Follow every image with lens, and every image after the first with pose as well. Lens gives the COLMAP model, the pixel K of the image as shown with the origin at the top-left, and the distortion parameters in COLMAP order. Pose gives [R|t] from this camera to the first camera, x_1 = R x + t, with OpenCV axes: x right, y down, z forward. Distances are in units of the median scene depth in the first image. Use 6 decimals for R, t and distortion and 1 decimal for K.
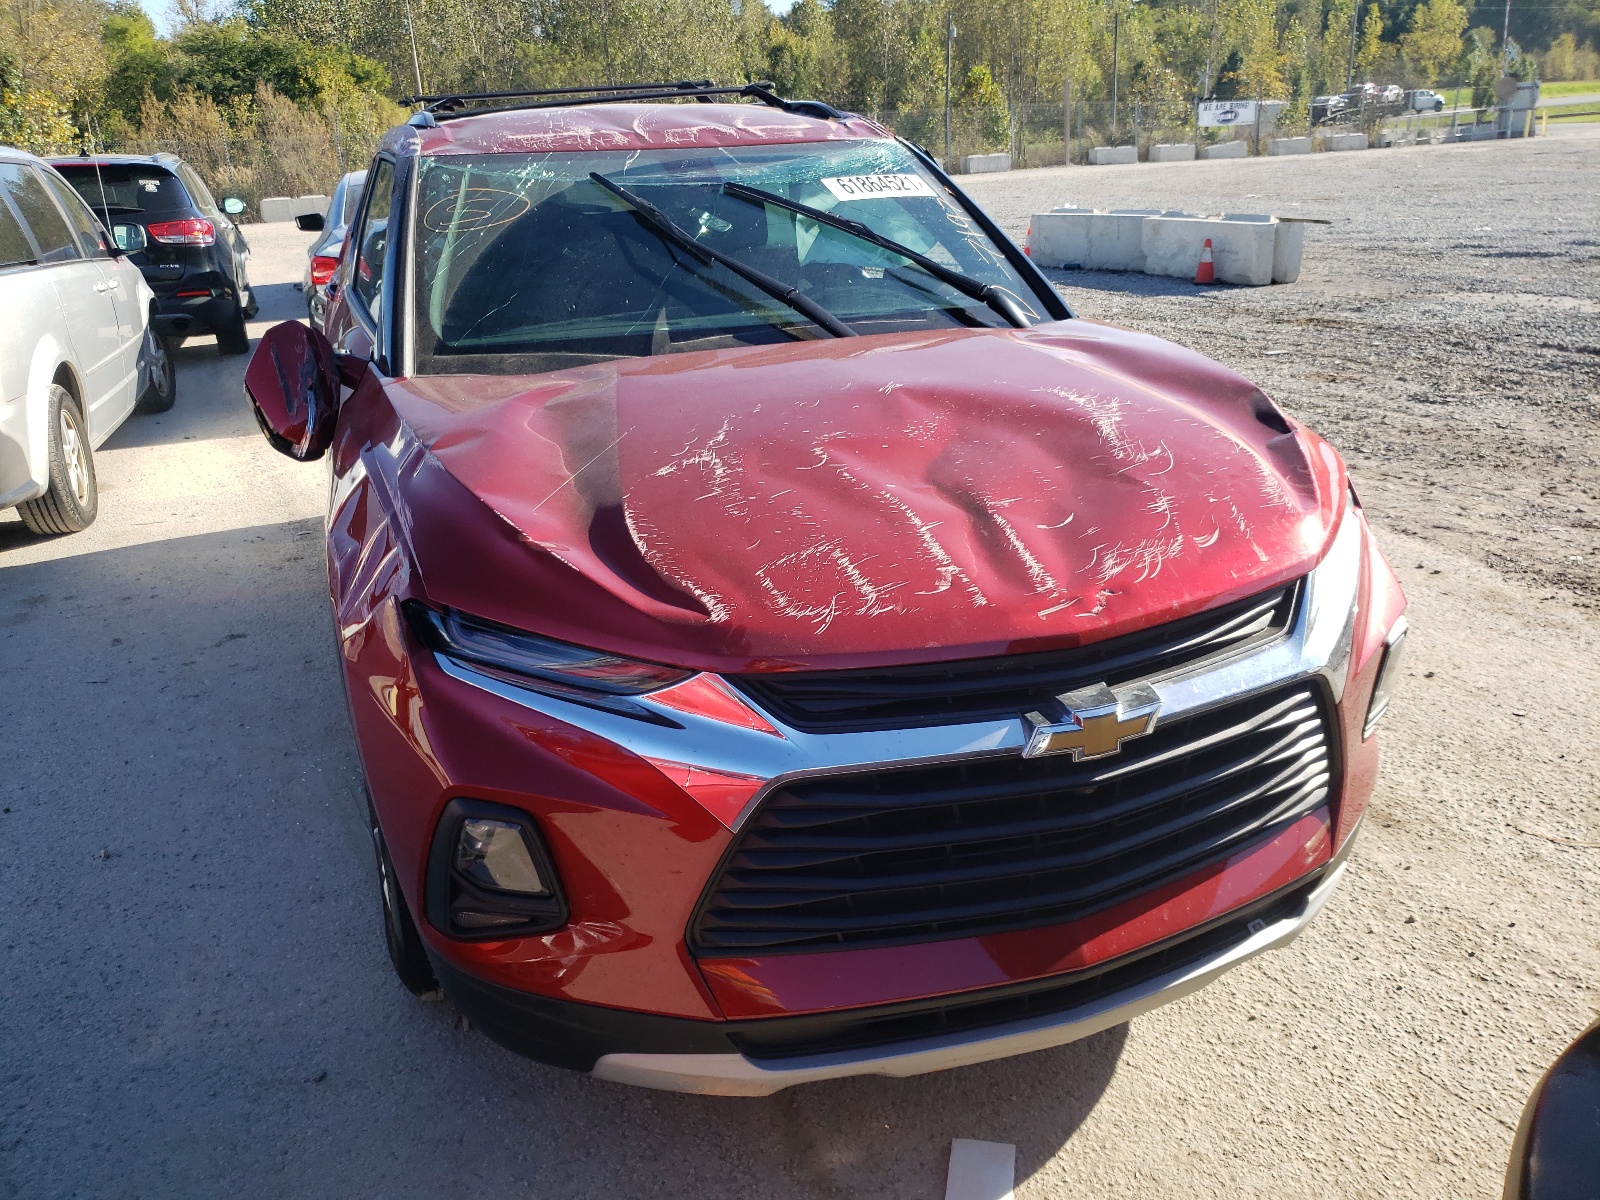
lens RADIAL K [[1075.7, 0, 800.0], [0, 1075.7, 600.0], [0, 0, 1]] dist [0.018323, -0.001116]
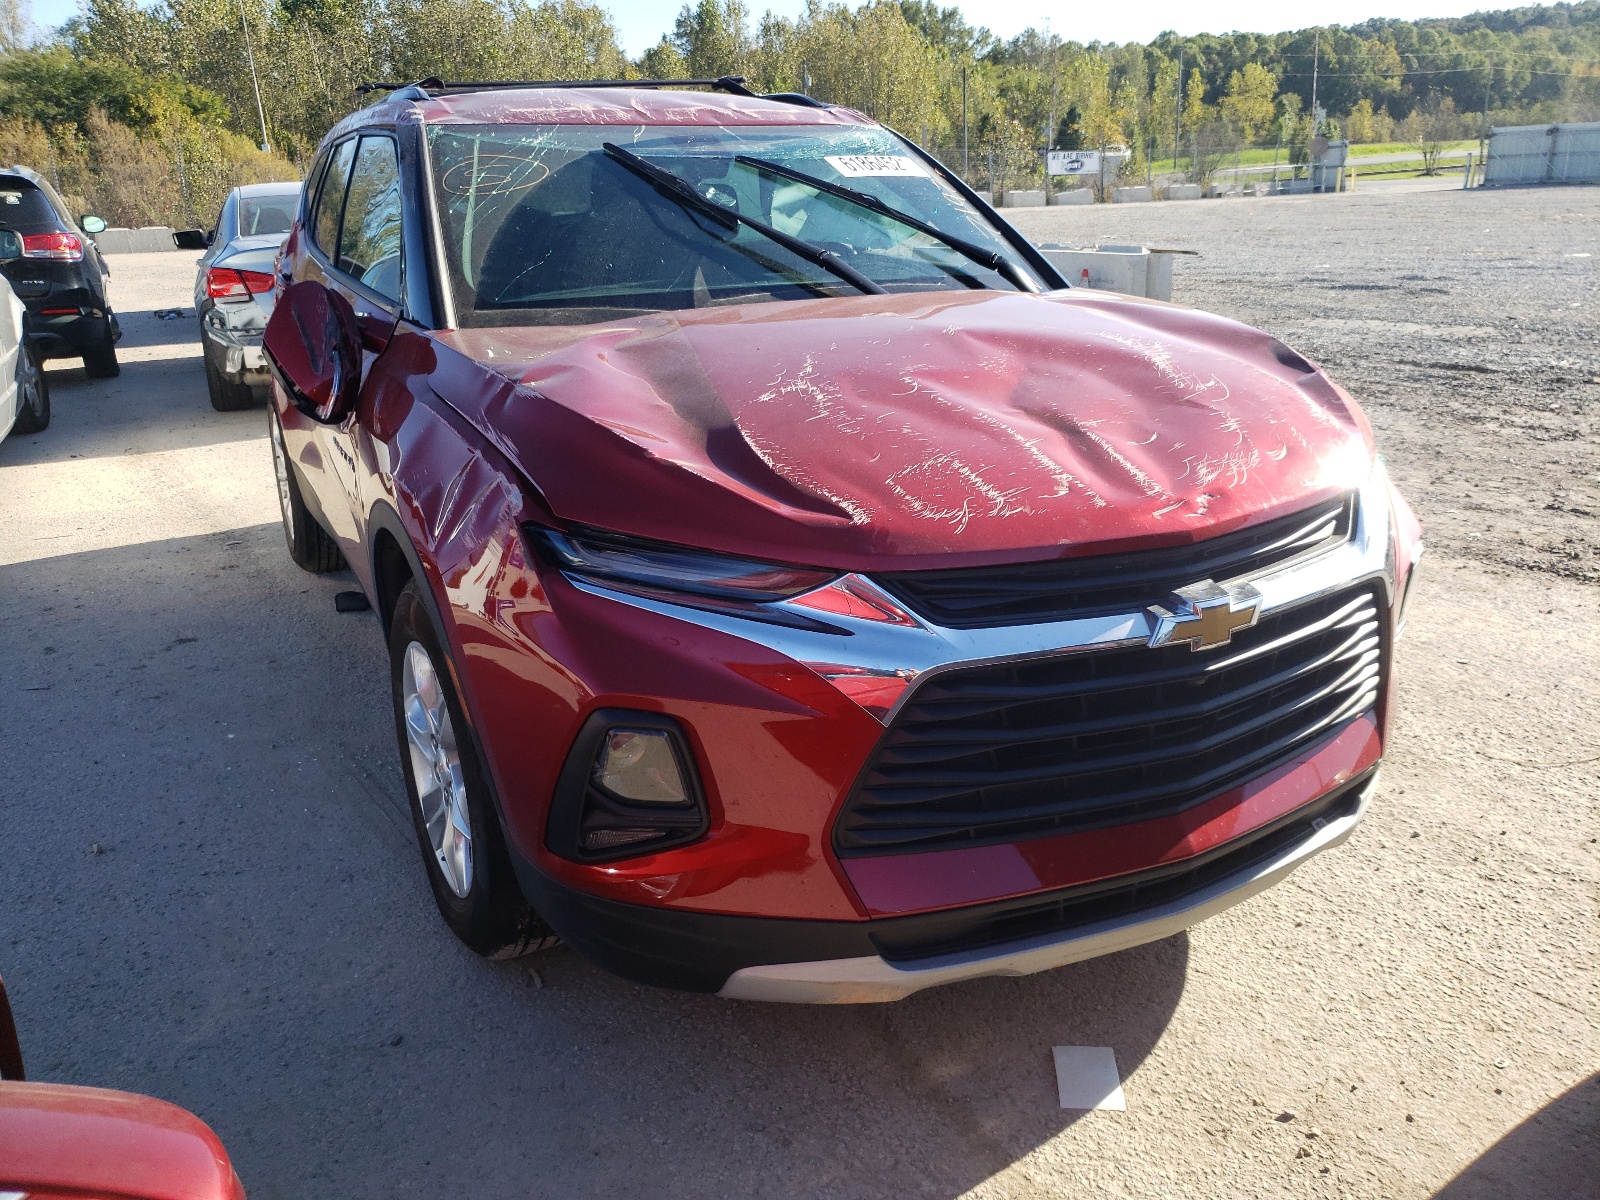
lens RADIAL K [[1083.0, 0, 800.0], [0, 1083.0, 600.0], [0, 0, 1]] dist [0.008303, 0.006221]
pose [[0.993166, -0.027053, 0.113533, -0.173274], [0.030929, 0.998992, -0.032523, 0.085286], [-0.112539, 0.035813, 0.993002, -0.012499]]
